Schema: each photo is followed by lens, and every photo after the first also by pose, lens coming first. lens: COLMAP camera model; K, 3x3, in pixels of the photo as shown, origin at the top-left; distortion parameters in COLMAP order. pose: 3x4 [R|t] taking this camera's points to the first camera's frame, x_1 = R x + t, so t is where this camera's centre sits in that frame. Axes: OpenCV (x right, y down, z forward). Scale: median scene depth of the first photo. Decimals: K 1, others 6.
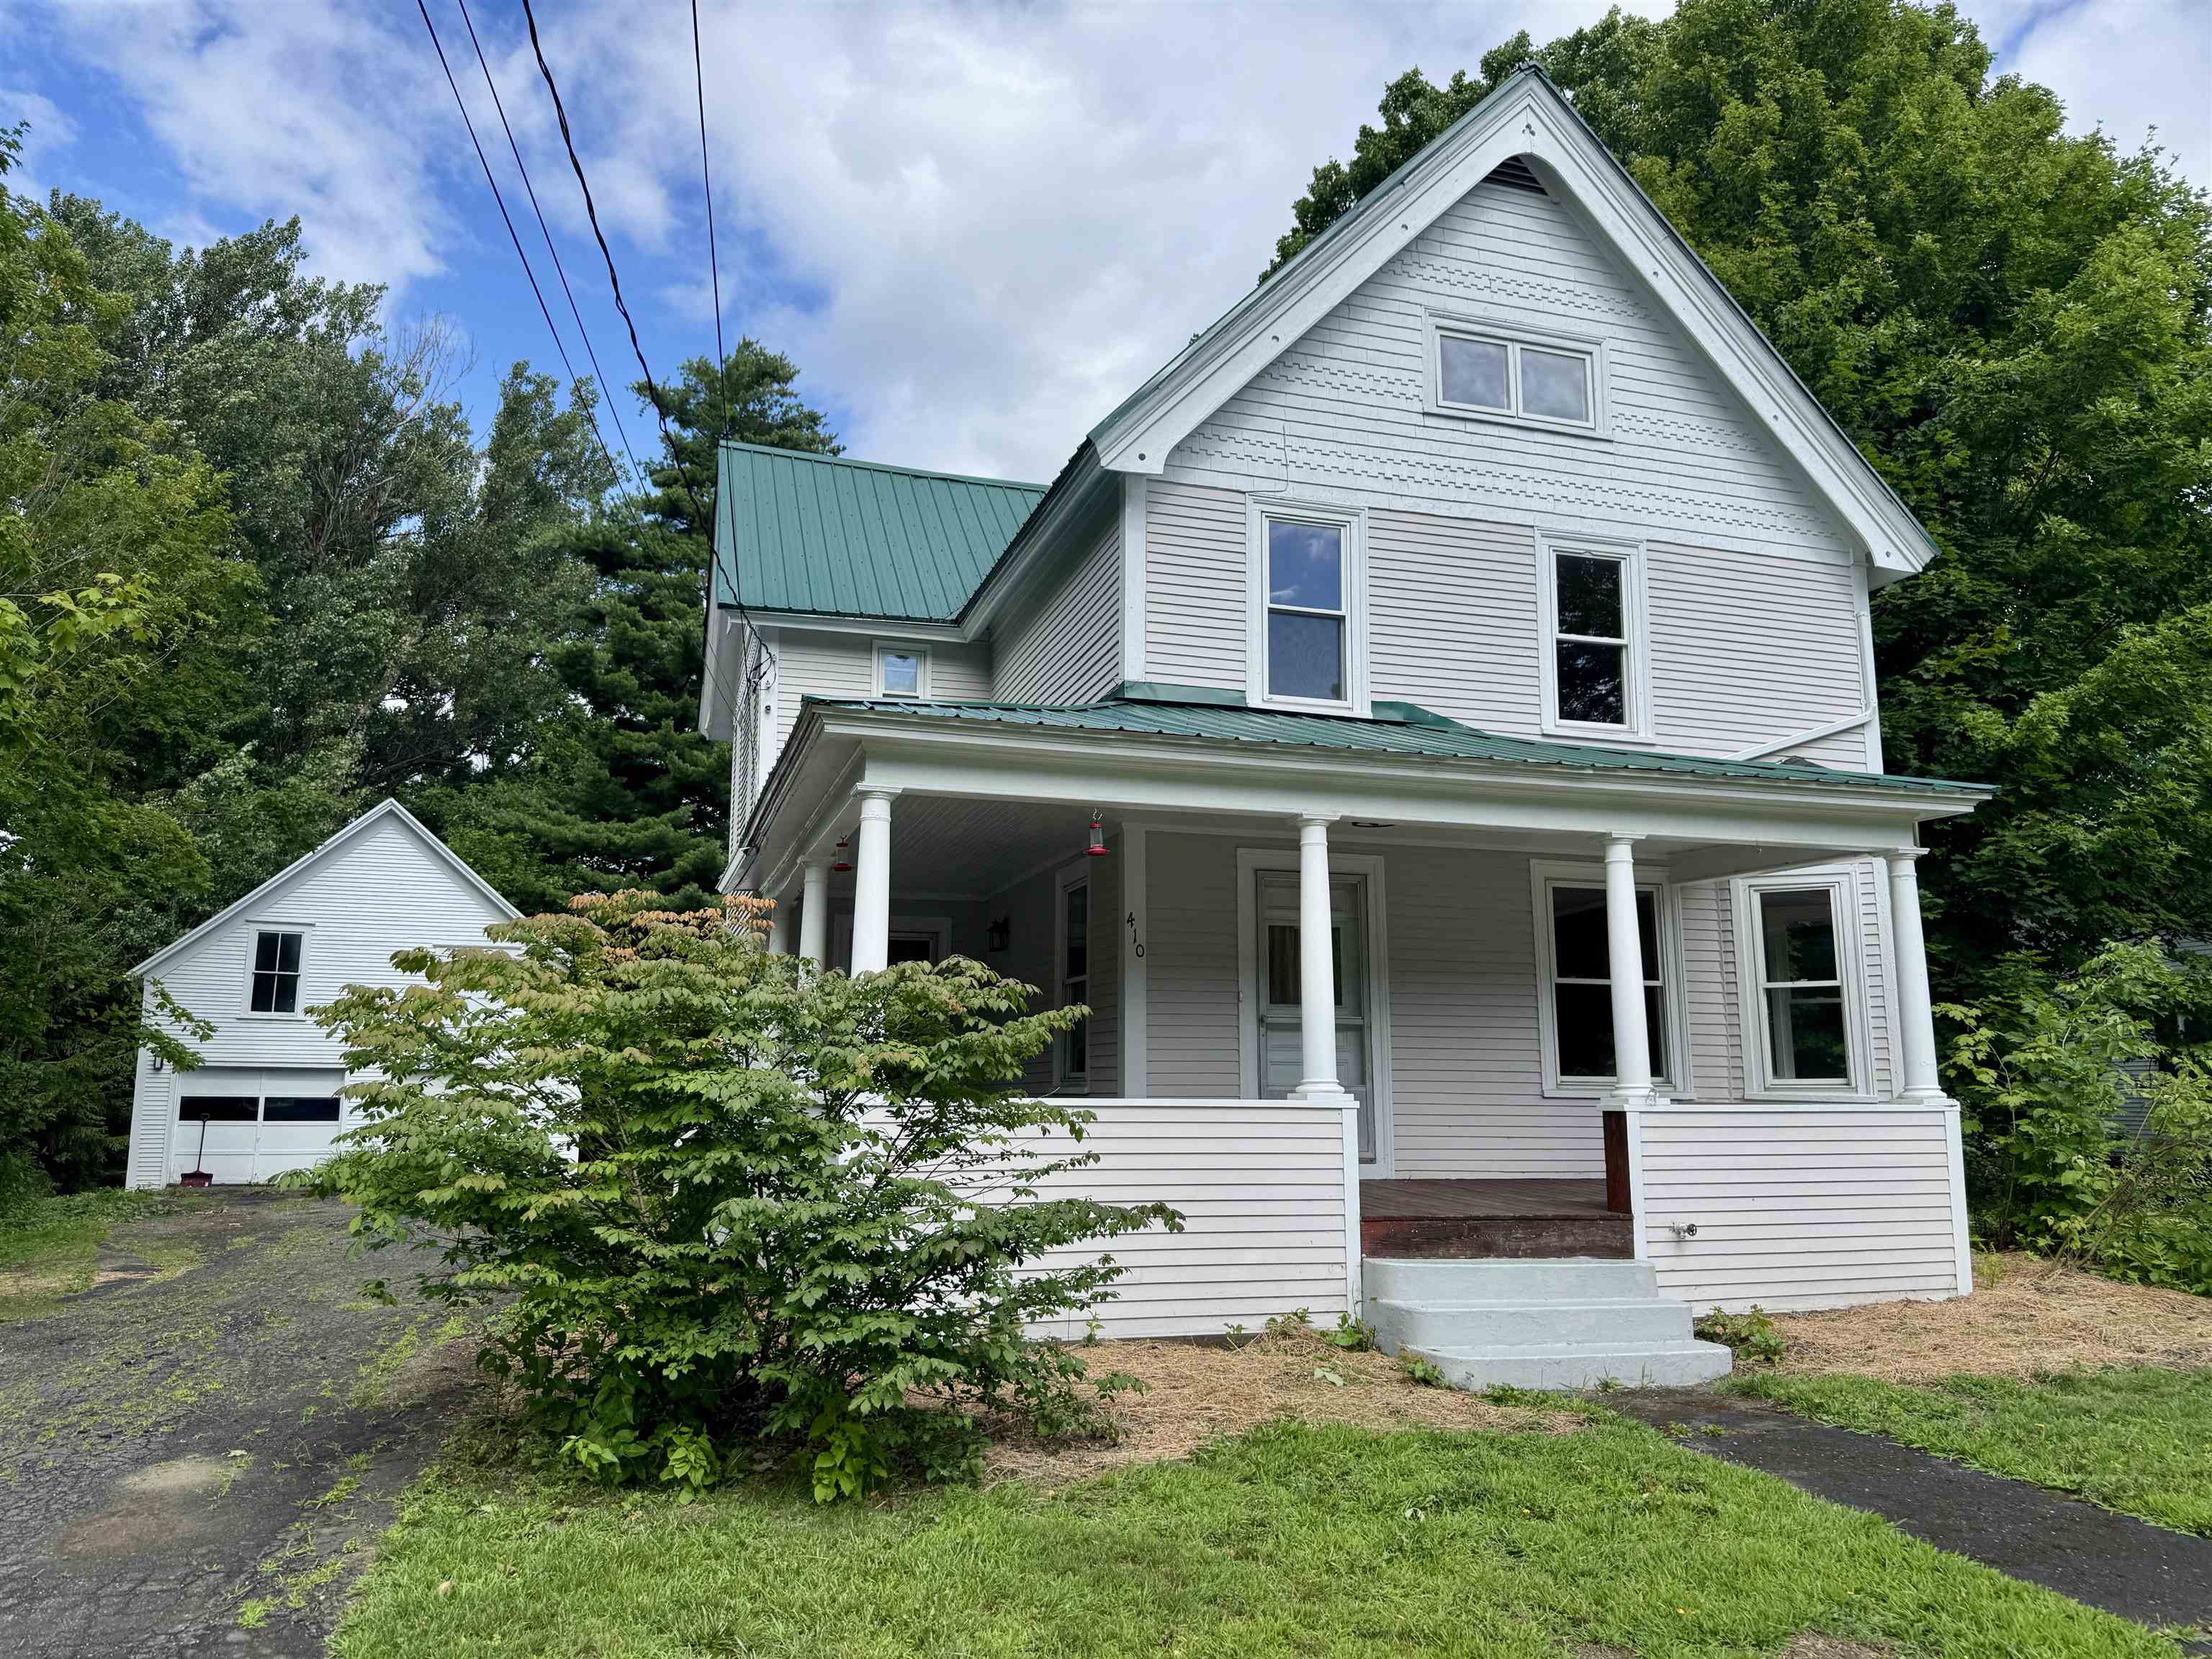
lens RADIAL K [[1540.3, 0, 1099.3], [0, 1540.3, 835.6], [0, 0, 1]] dist [0.037499, -0.024903]
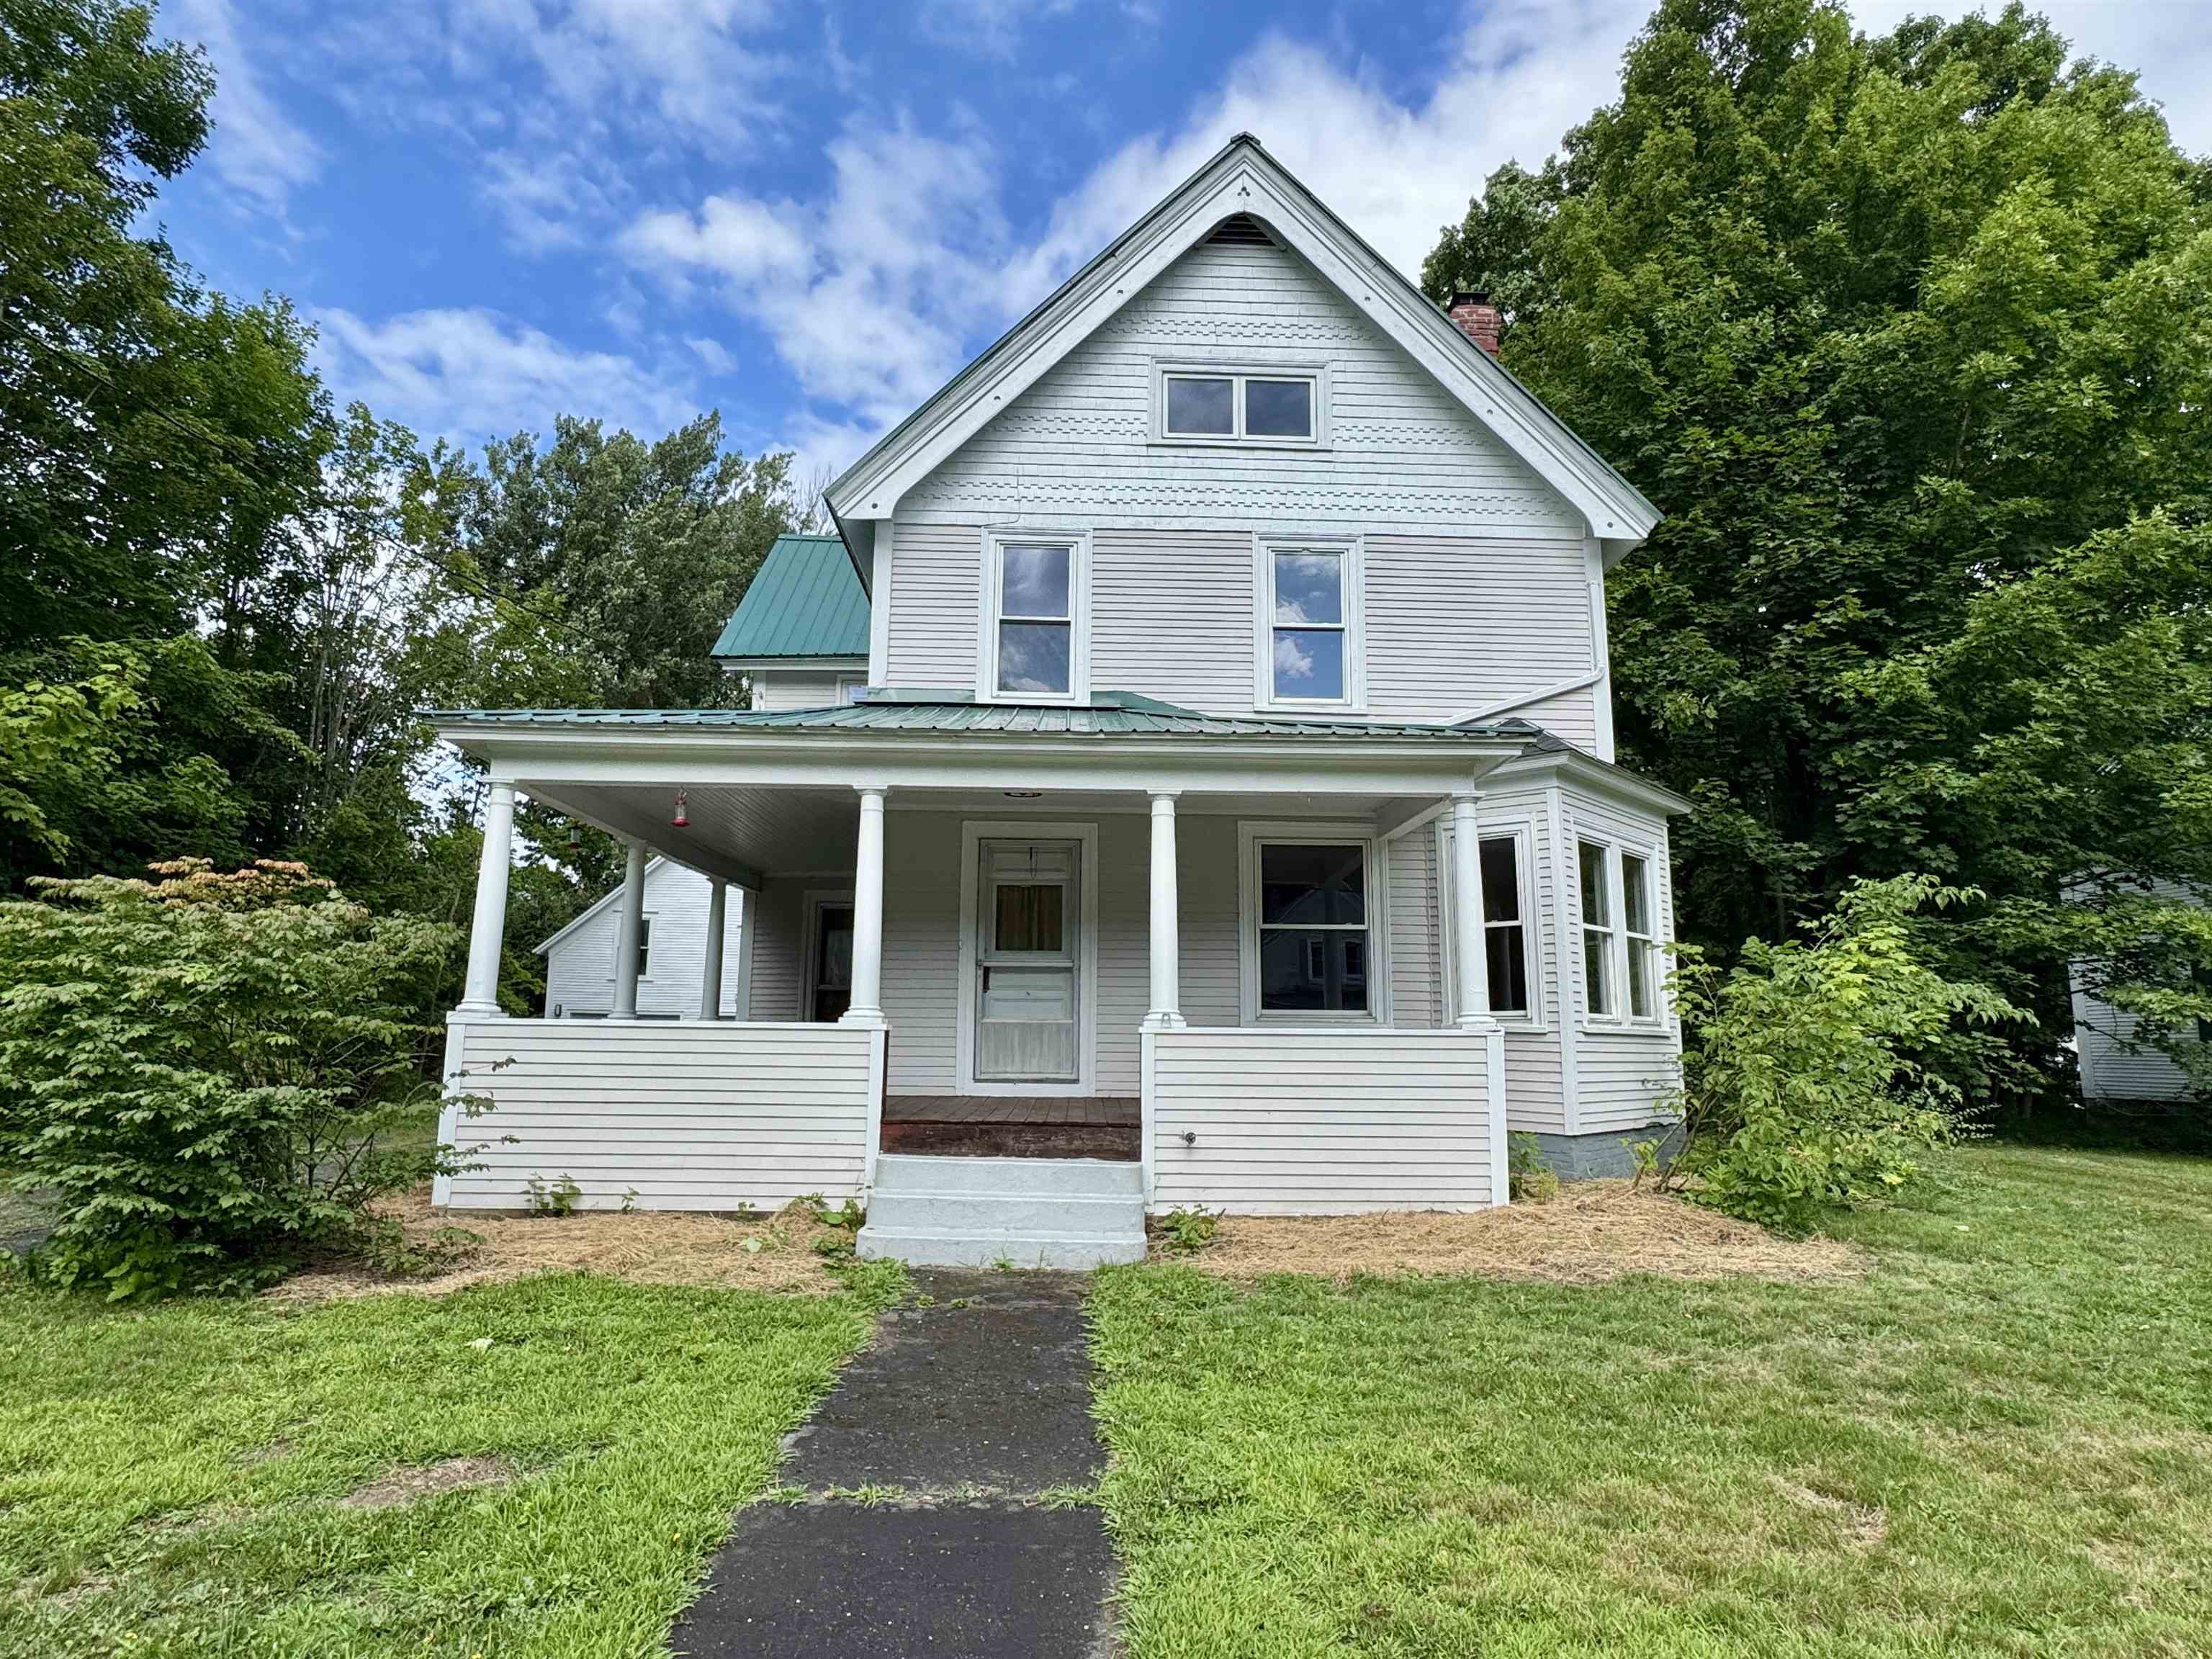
lens RADIAL K [[1224.0, 0, 1105.1], [0, 1224.0, 825.9], [0, 0, 1]] dist [0.013280, -0.000386]
pose [[0.962708, -0.038968, -0.267721, 0.417526], [0.036152, 0.999227, -0.015443, 0.029509], [0.268116, 0.005188, 0.963373, 0.094858]]
